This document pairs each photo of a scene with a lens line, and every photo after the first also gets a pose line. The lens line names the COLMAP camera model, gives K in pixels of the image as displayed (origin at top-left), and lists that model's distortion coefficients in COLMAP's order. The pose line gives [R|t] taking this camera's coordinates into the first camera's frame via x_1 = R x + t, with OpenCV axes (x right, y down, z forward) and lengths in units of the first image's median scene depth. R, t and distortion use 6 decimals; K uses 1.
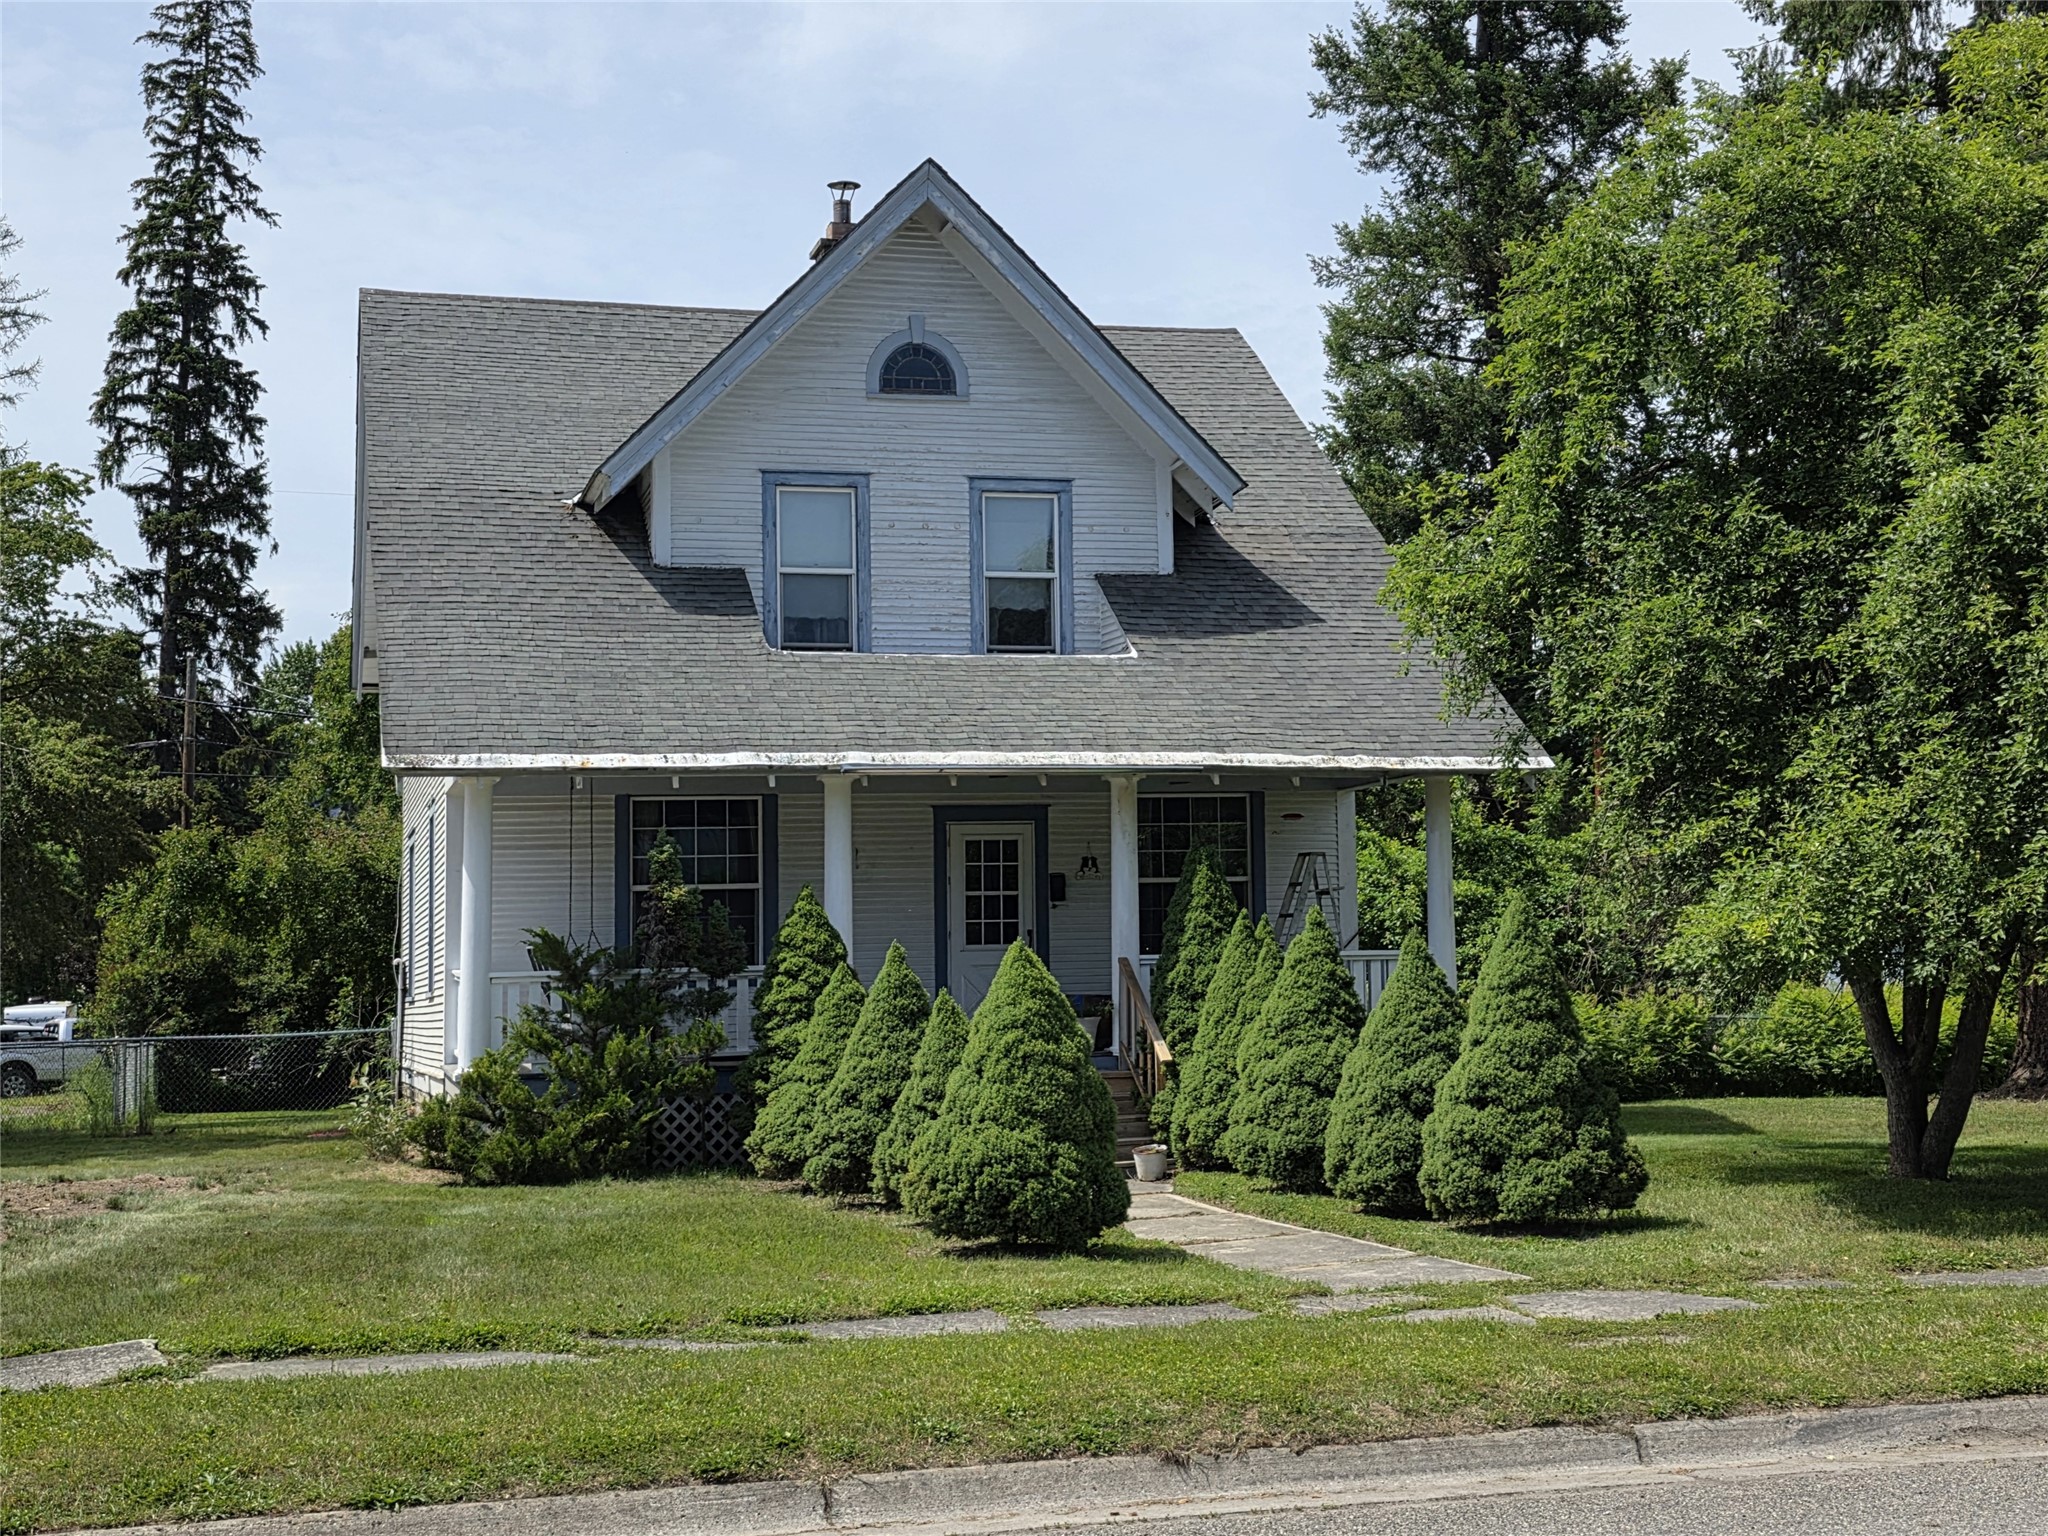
lens RADIAL K [[3154.8, 0, 1021.3], [0, 3154.8, 834.1], [0, 0, 1]] dist [0.252798, -1.115847]
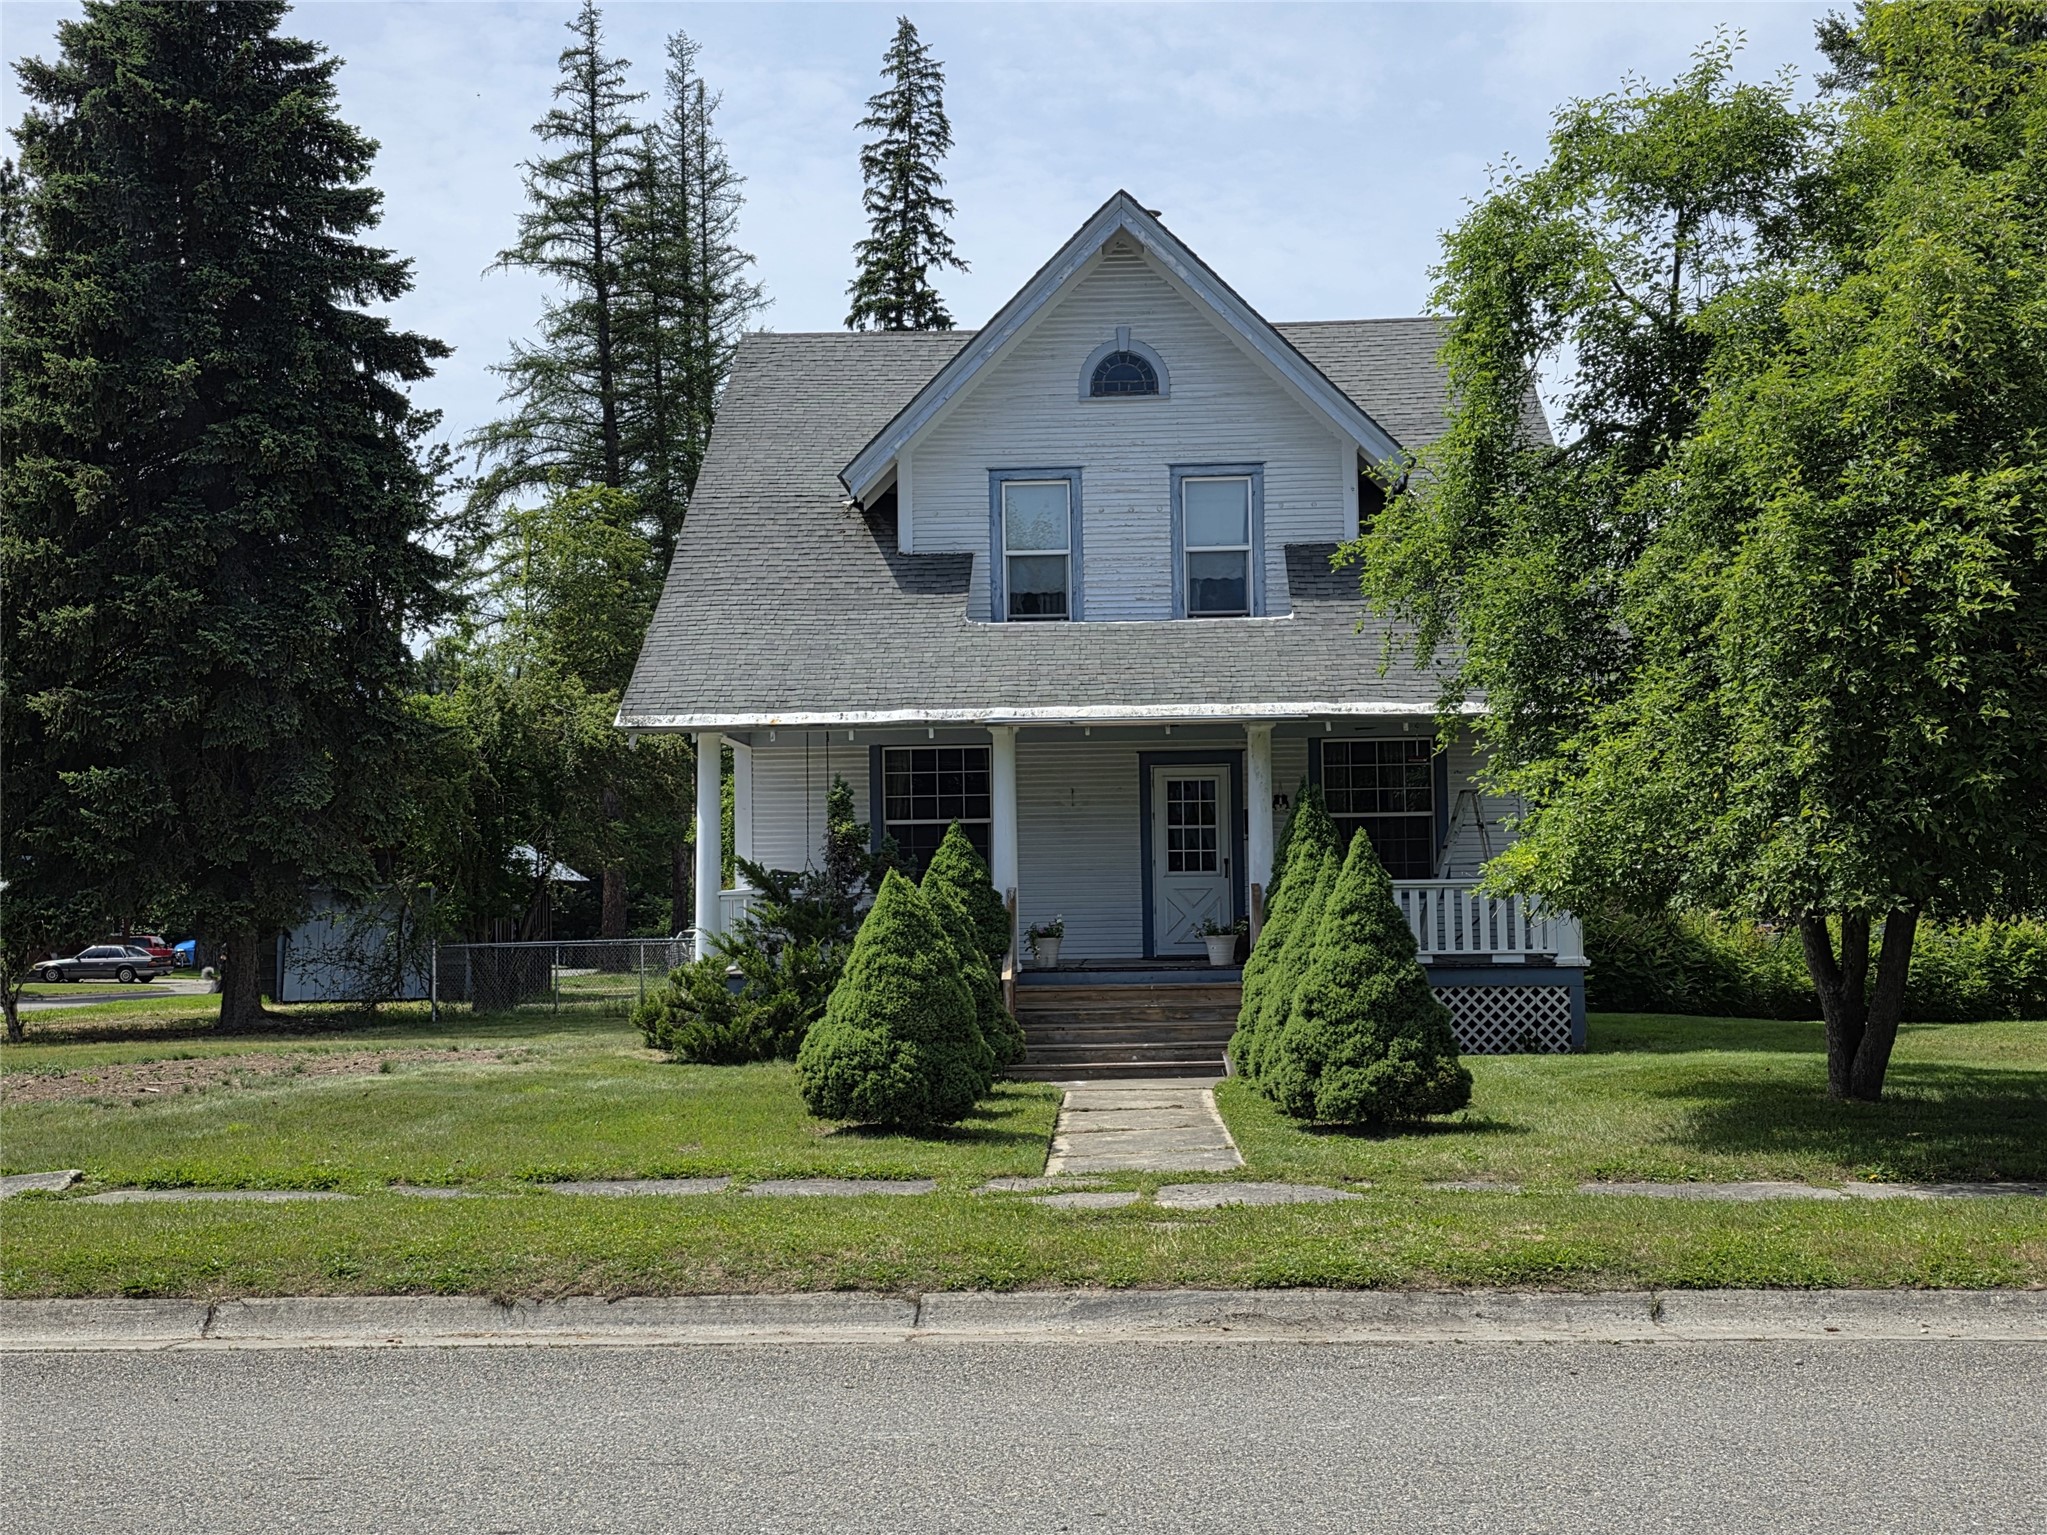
lens RADIAL K [[2726.8, 0, 998.0], [0, 2726.8, 834.3], [0, 0, 1]] dist [0.293778, -0.940534]
pose [[0.938405, 0.000405, -0.345537, 0.296532], [0.007969, 0.999708, 0.022812, -0.001978], [0.345445, -0.024161, 0.938128, 0.041894]]
